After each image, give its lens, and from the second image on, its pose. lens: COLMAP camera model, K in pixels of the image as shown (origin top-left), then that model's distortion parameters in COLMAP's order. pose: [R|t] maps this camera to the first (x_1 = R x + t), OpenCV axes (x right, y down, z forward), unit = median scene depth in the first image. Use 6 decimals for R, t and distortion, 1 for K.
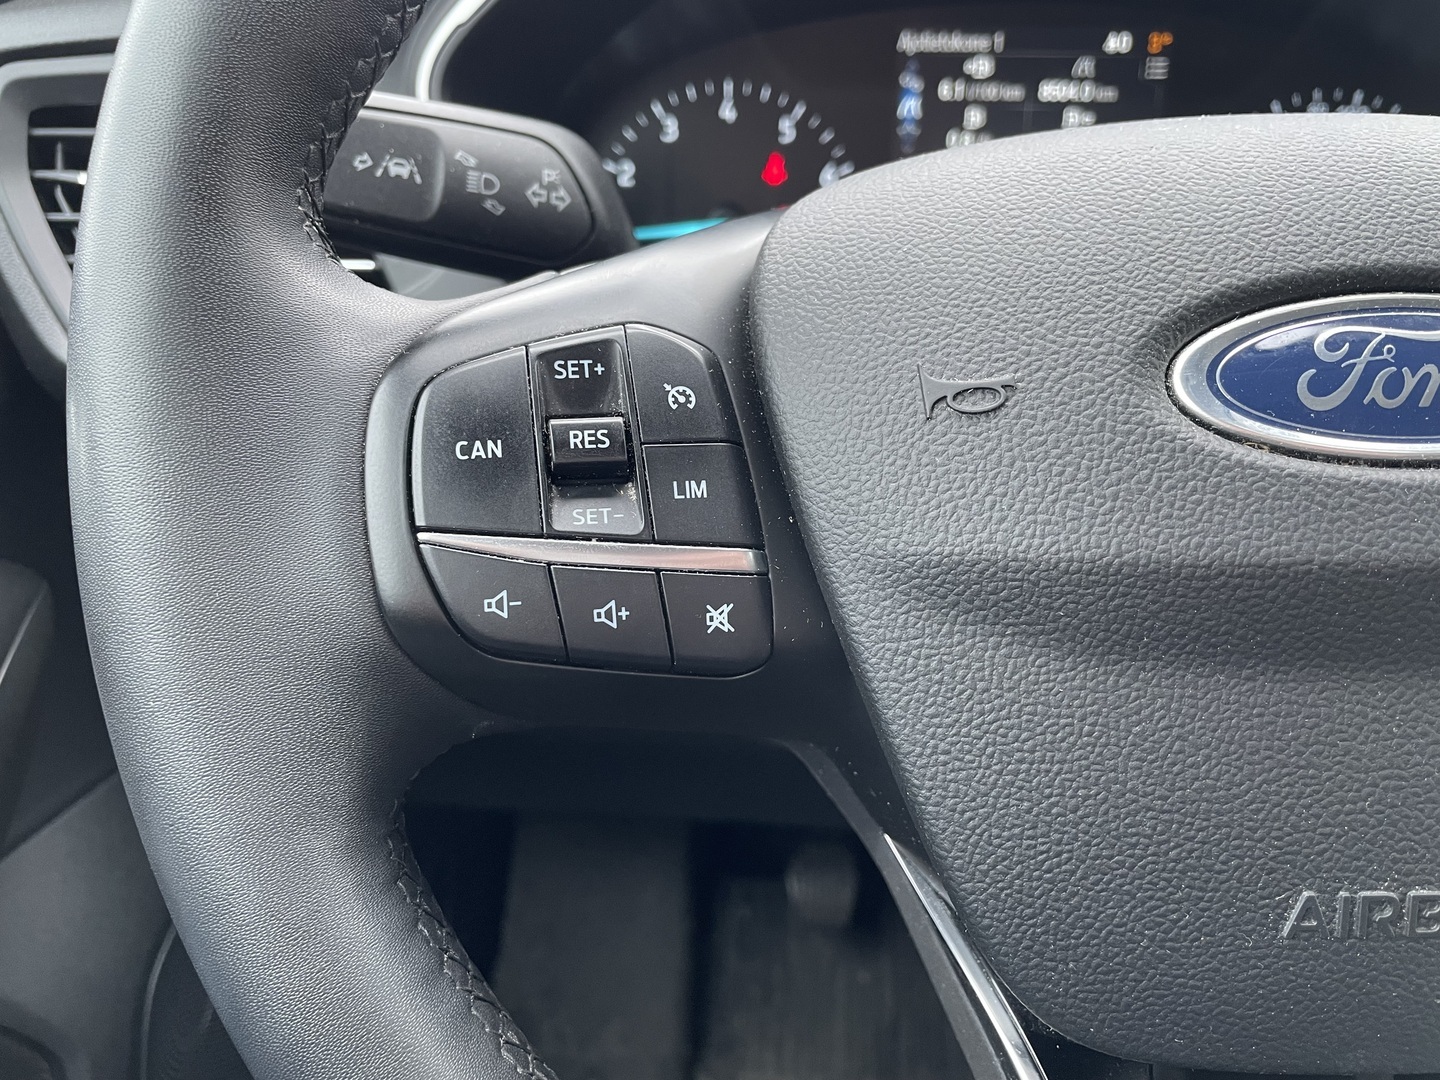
lens RADIAL K [[1048.3, 0, 720.0], [0, 1048.3, 540.0], [0, 0, 1]] dist [0.019722, -0.062152]
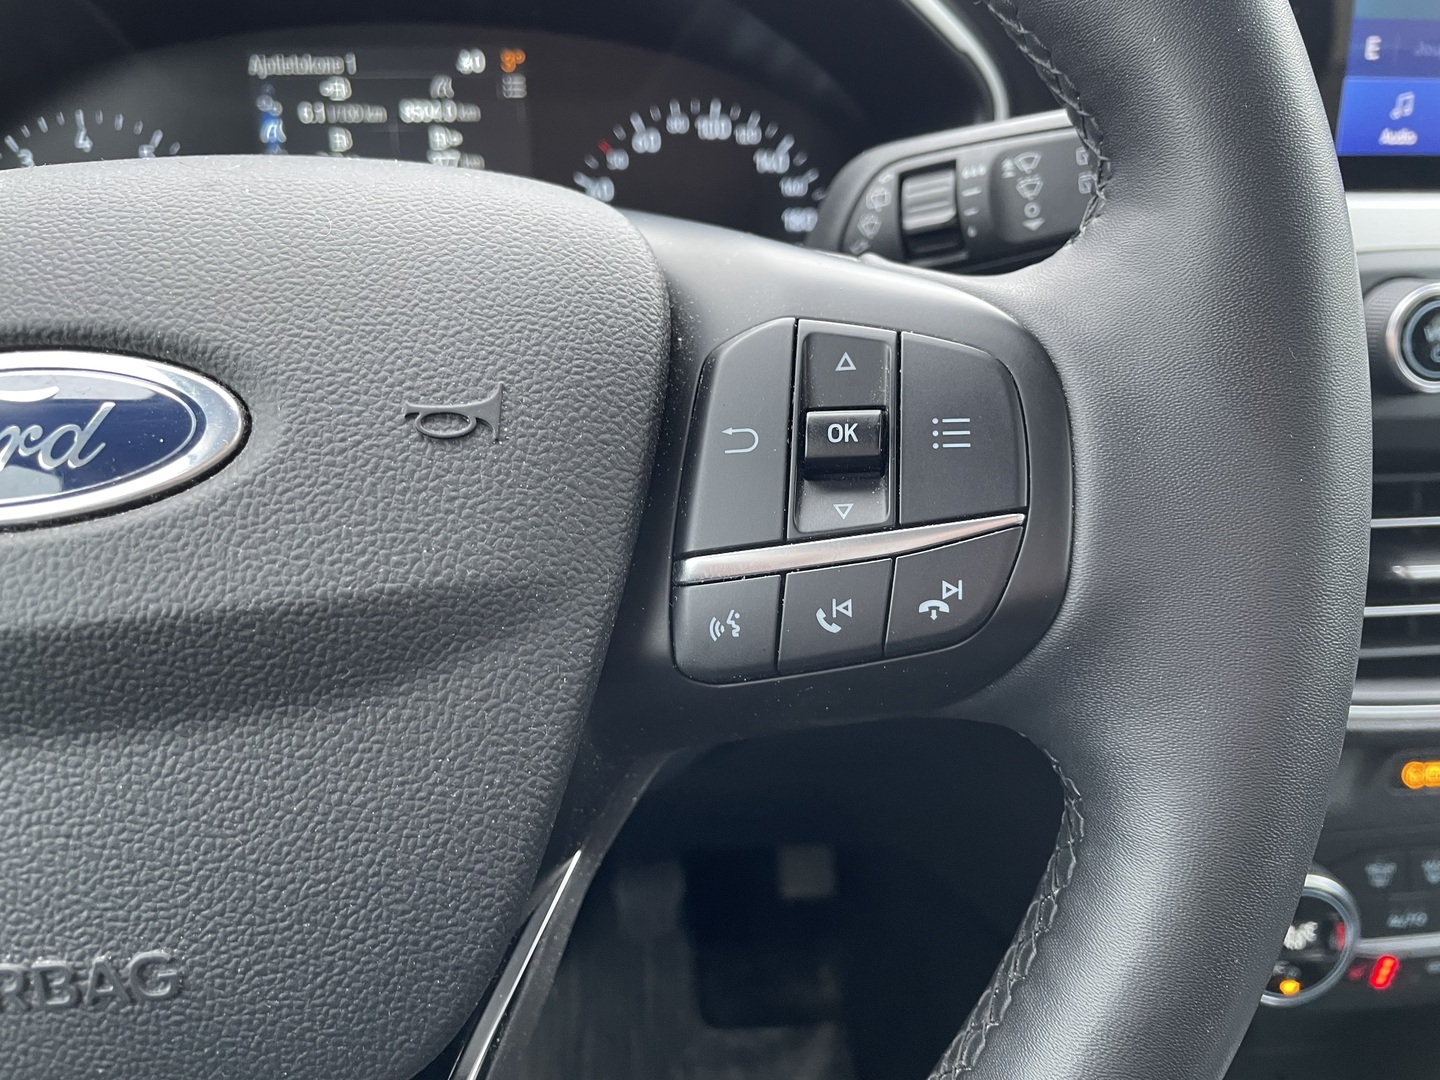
lens RADIAL K [[1048.3, 0, 720.0], [0, 1048.3, 540.0], [0, 0, 1]] dist [0.019722, -0.062152]
pose [[0.994112, -0.052786, 0.094629, 0.491473], [0.052913, 0.998598, 0.001159, -0.010179], [-0.094558, 0.003855, 0.995512, -0.012149]]
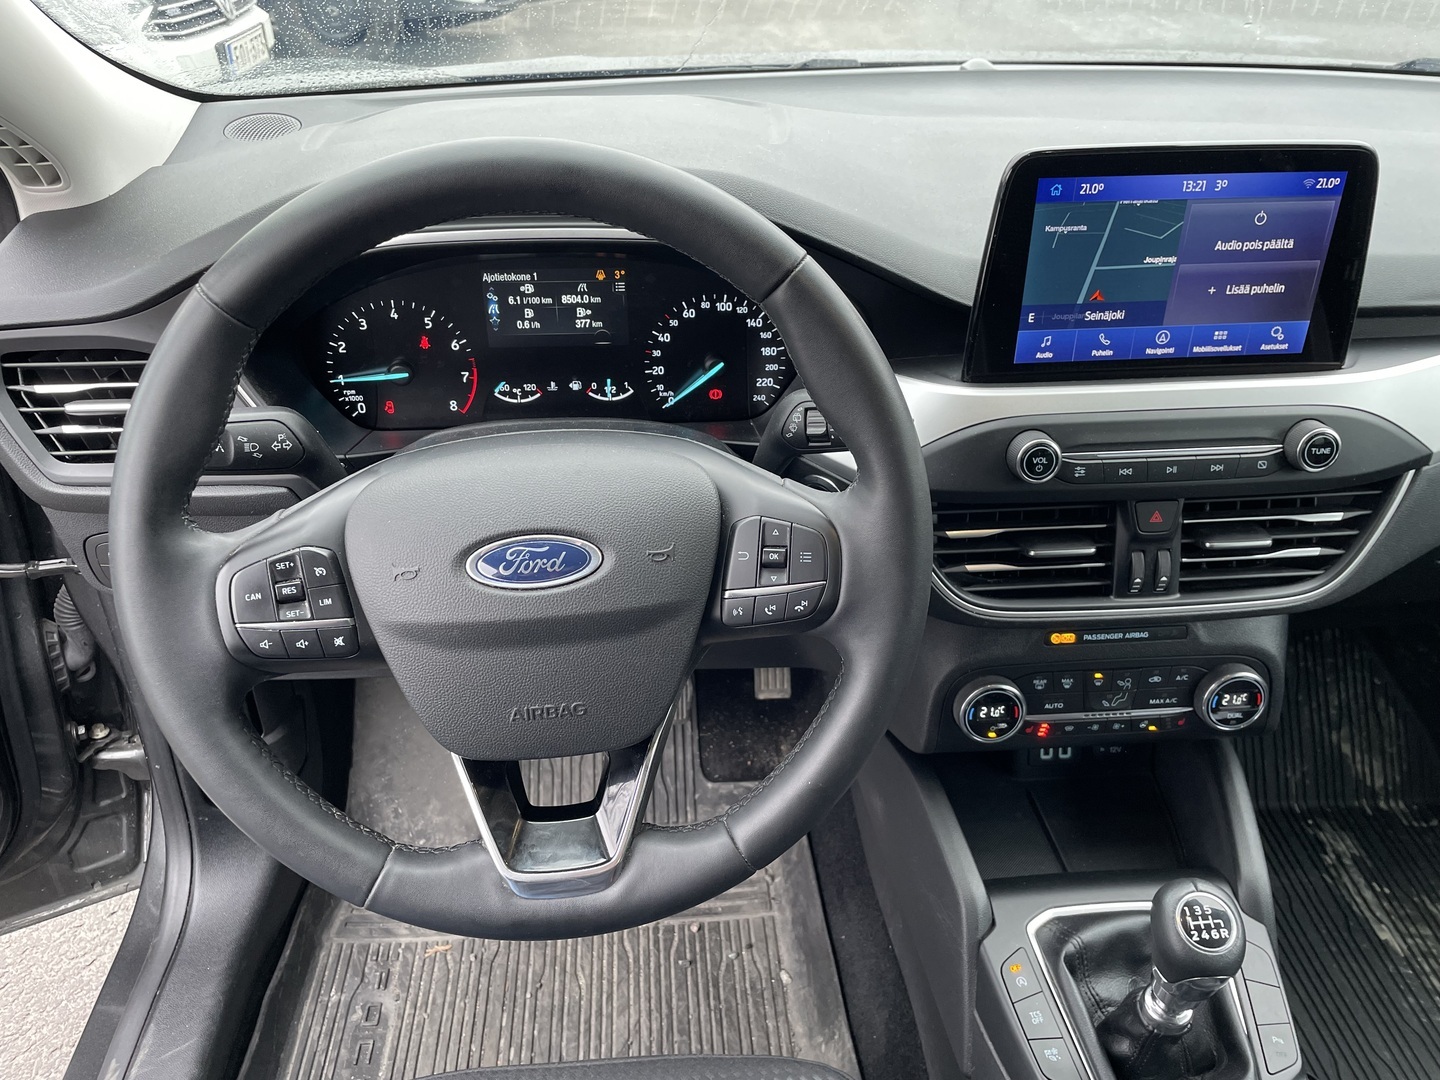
lens RADIAL K [[1048.3, 0, 720.0], [0, 1048.3, 540.0], [0, 0, 1]] dist [0.019722, -0.062152]
pose [[0.992439, -0.066393, 0.103229, 0.367398], [0.047872, 0.983840, 0.172529, -0.316371], [-0.113015, -0.166283, 0.979580, -0.961113]]
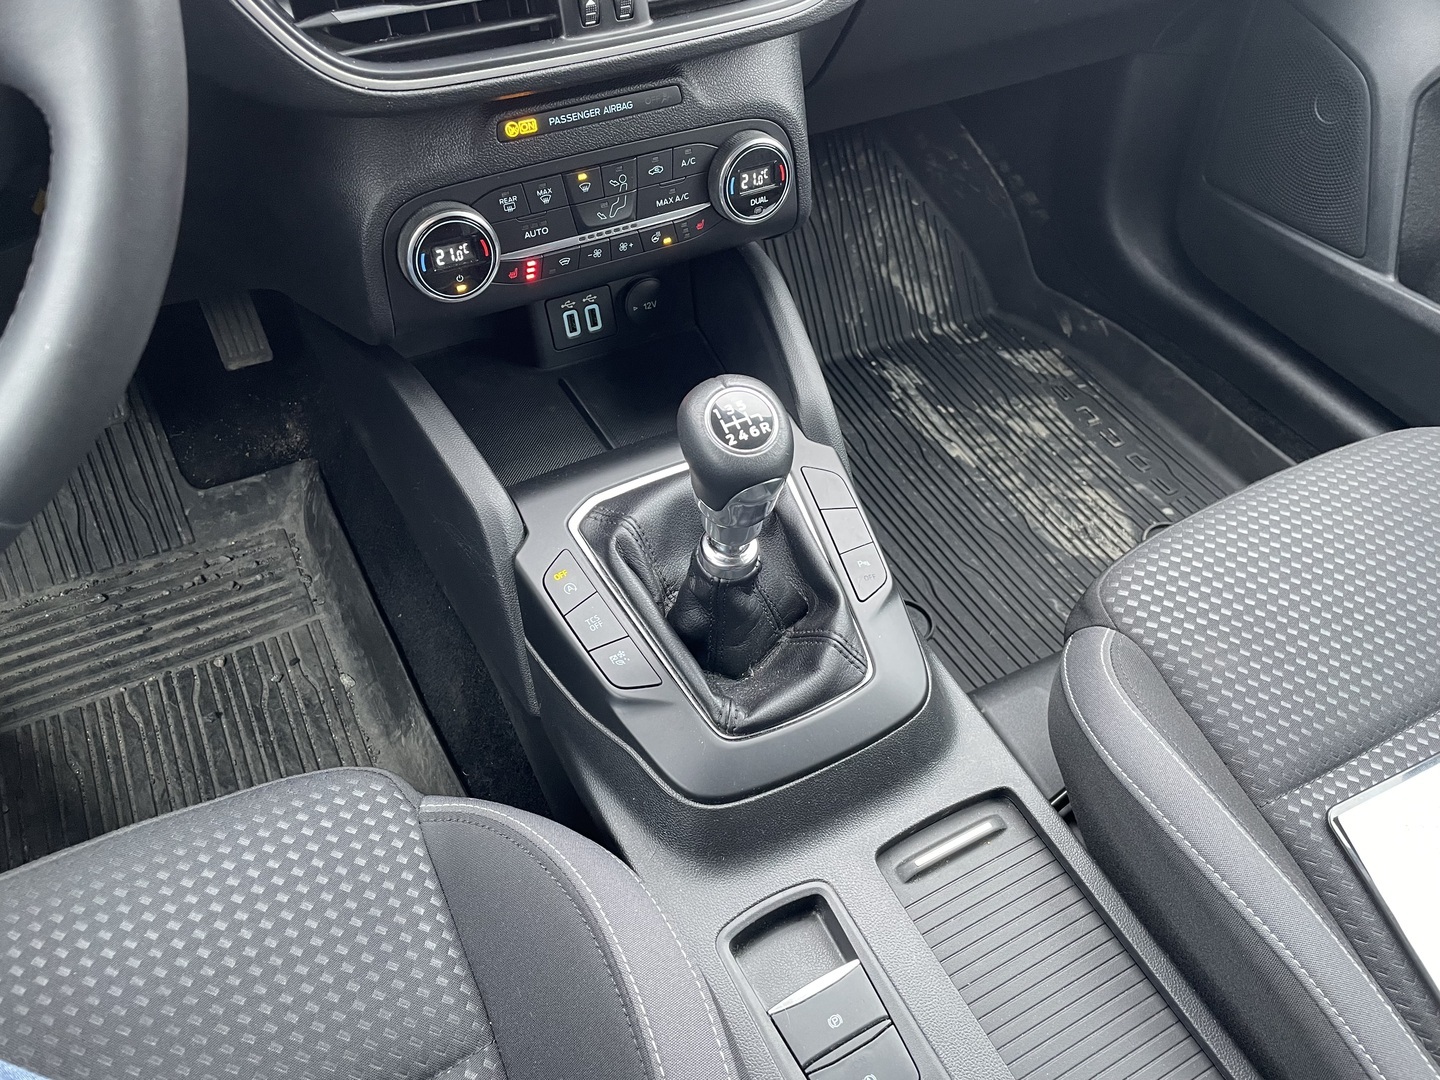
lens RADIAL K [[1048.3, 0, 720.0], [0, 1048.3, 540.0], [0, 0, 1]] dist [0.019722, -0.062152]
pose [[0.850015, -0.364794, 0.379999, 0.685485], [0.157772, 0.864586, 0.477073, 0.079407], [-0.502576, -0.345567, 0.792465, -0.572408]]
